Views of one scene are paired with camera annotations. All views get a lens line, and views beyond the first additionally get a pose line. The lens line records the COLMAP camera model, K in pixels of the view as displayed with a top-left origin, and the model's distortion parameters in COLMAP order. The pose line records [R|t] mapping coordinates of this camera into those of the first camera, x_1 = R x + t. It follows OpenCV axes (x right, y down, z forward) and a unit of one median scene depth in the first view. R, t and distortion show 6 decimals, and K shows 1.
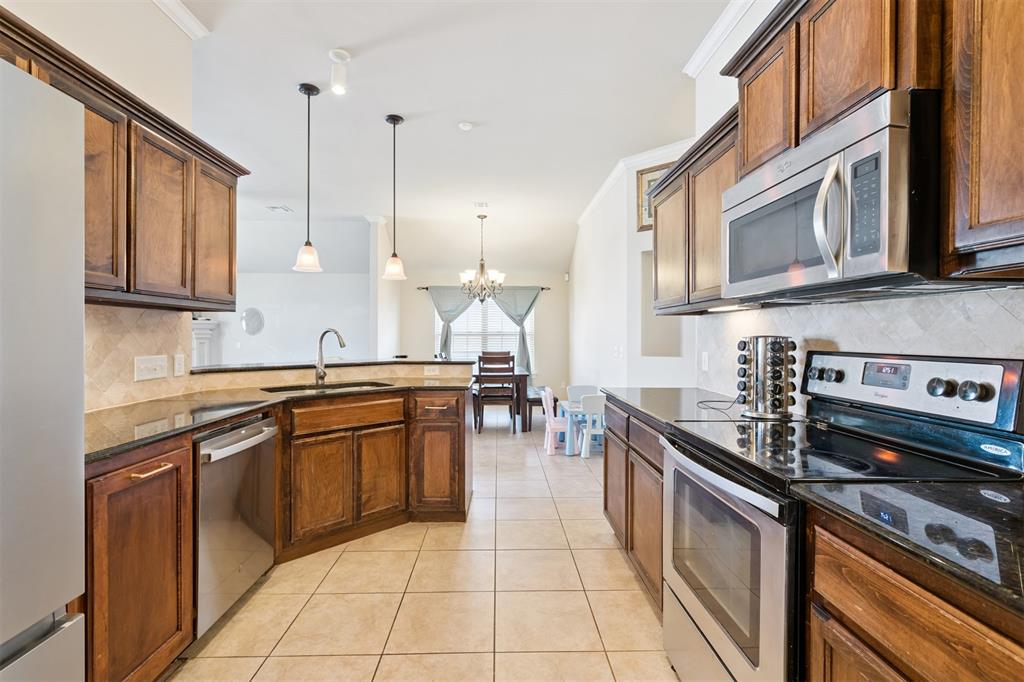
lens RADIAL K [[473.0, 0, 513.2], [0, 473.0, 338.2], [0, 0, 1]] dist [-0.001704, -0.000128]
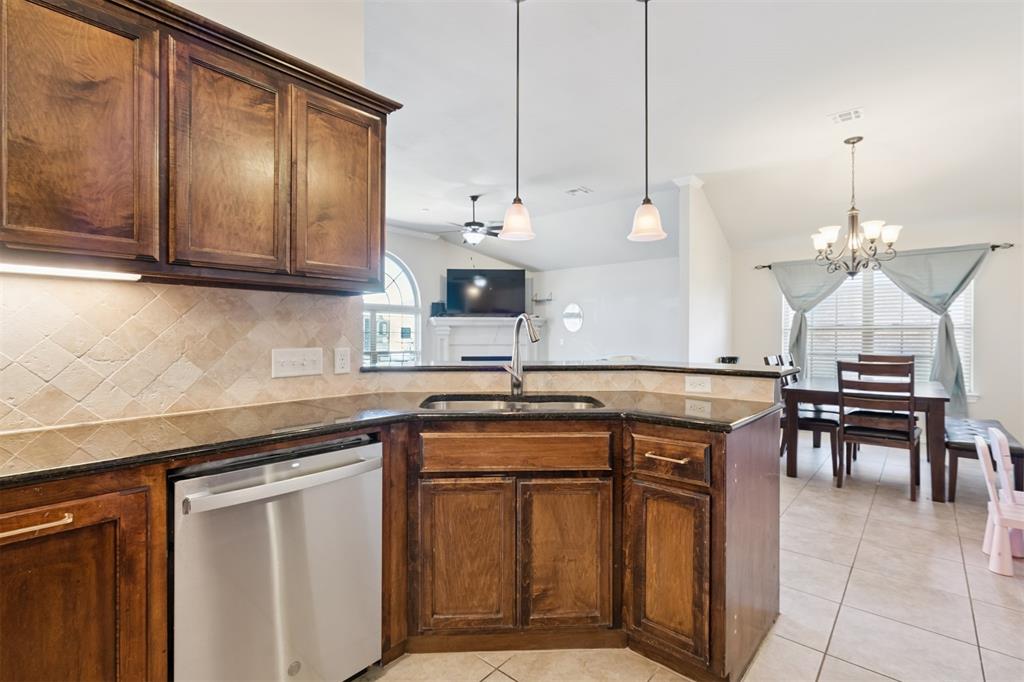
lens RADIAL K [[473.0, 0, 513.2], [0, 473.0, 338.2], [0, 0, 1]] dist [-0.001704, -0.000128]
pose [[0.731270, 0.003766, -0.682078, 0.075861], [-0.002473, 0.999993, 0.002871, 0.013011], [0.682084, -0.000413, 0.731274, 0.534922]]
